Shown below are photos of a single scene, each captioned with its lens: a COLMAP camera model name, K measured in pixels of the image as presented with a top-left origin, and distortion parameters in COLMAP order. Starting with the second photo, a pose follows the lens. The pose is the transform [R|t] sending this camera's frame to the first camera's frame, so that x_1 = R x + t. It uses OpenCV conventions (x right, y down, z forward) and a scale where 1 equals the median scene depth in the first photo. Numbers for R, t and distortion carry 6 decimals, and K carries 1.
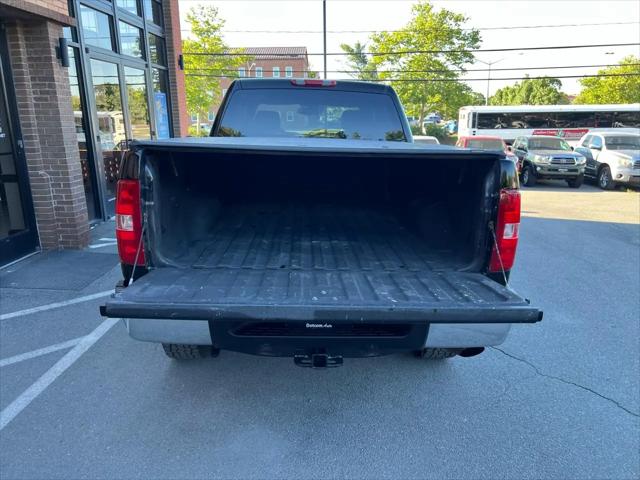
lens RADIAL K [[484.2, 0, 318.2], [0, 484.2, 243.1], [0, 0, 1]] dist [0.058311, -0.071918]
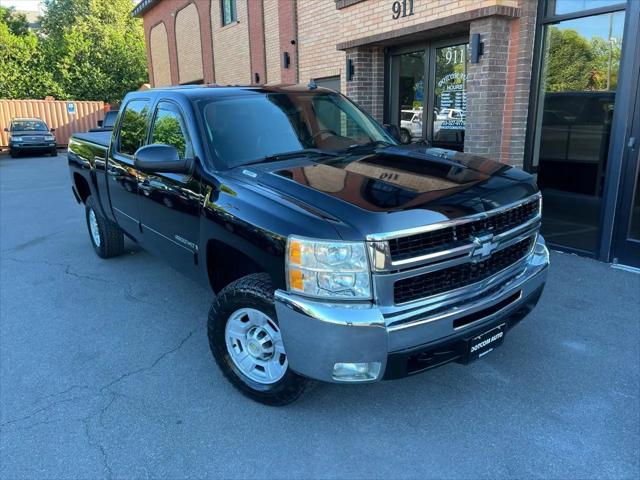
lens RADIAL K [[483.1, 0, 323.4], [0, 483.1, 240.4], [0, 0, 1]] dist [0.051004, -0.061066]
pose [[-0.820782, 0.164598, -0.547015, 0.194907], [-0.118192, 0.887935, 0.444525, -0.250887], [0.558881, 0.429511, -0.709347, 0.955027]]
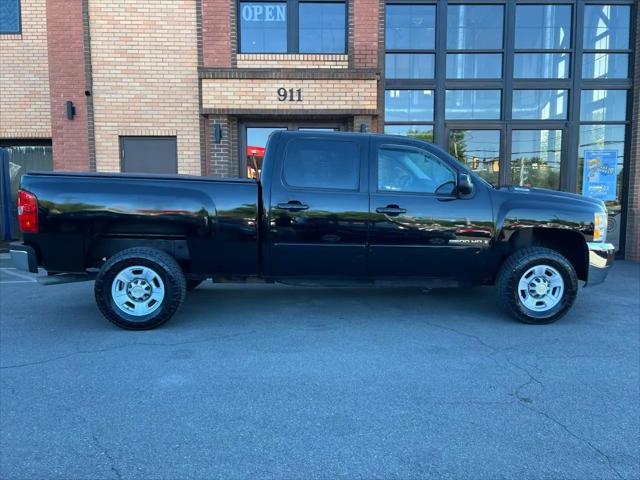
lens RADIAL K [[483.1, 0, 323.4], [0, 483.1, 240.4], [0, 0, 1]] dist [0.051004, -0.061066]
pose [[0.055006, 0.095534, -0.993905, 0.563432], [-0.253928, 0.964023, 0.078609, -0.086720], [0.965658, 0.248057, 0.077286, 0.475137]]
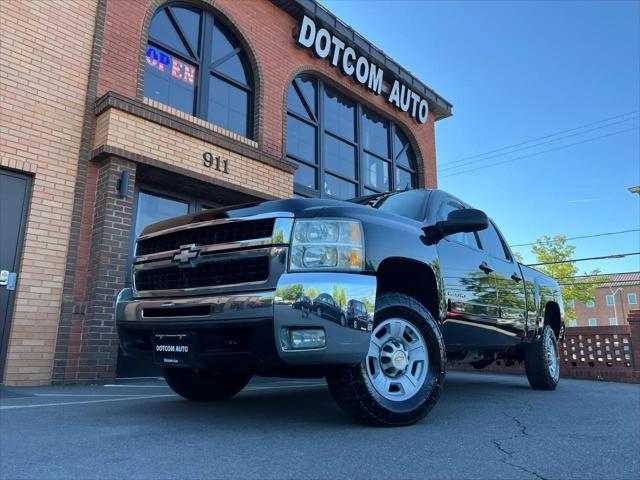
lens RADIAL K [[479.7, 0, 323.3], [0, 479.7, 237.4], [0, 0, 1]] dist [0.059512, -0.067821]
pose [[0.761312, -0.144964, -0.631973, 0.234881], [-0.170407, 0.895687, -0.410738, 0.100714], [0.625592, 0.420392, 0.657195, 0.111845]]
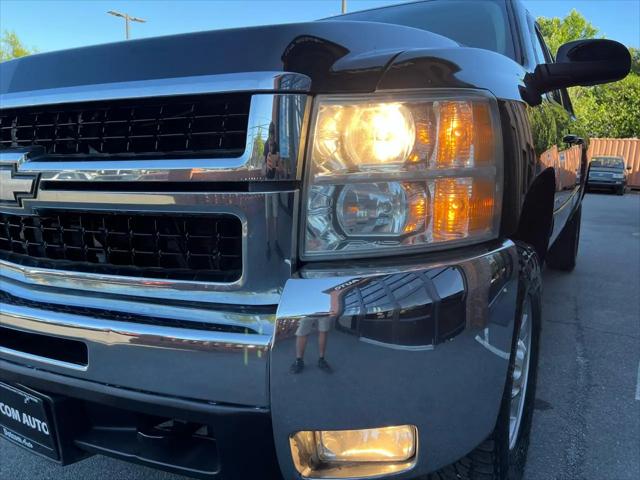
lens RADIAL K [[490.0, 0, 320.8], [0, 490.0, 242.1], [0, 0, 1]] dist [-0.003399, -0.005376]
pose [[-0.847861, -0.110495, 0.518578, -0.141857], [0.103768, 0.924552, 0.366655, -0.160937], [-0.519966, 0.364685, -0.772425, 0.872214]]
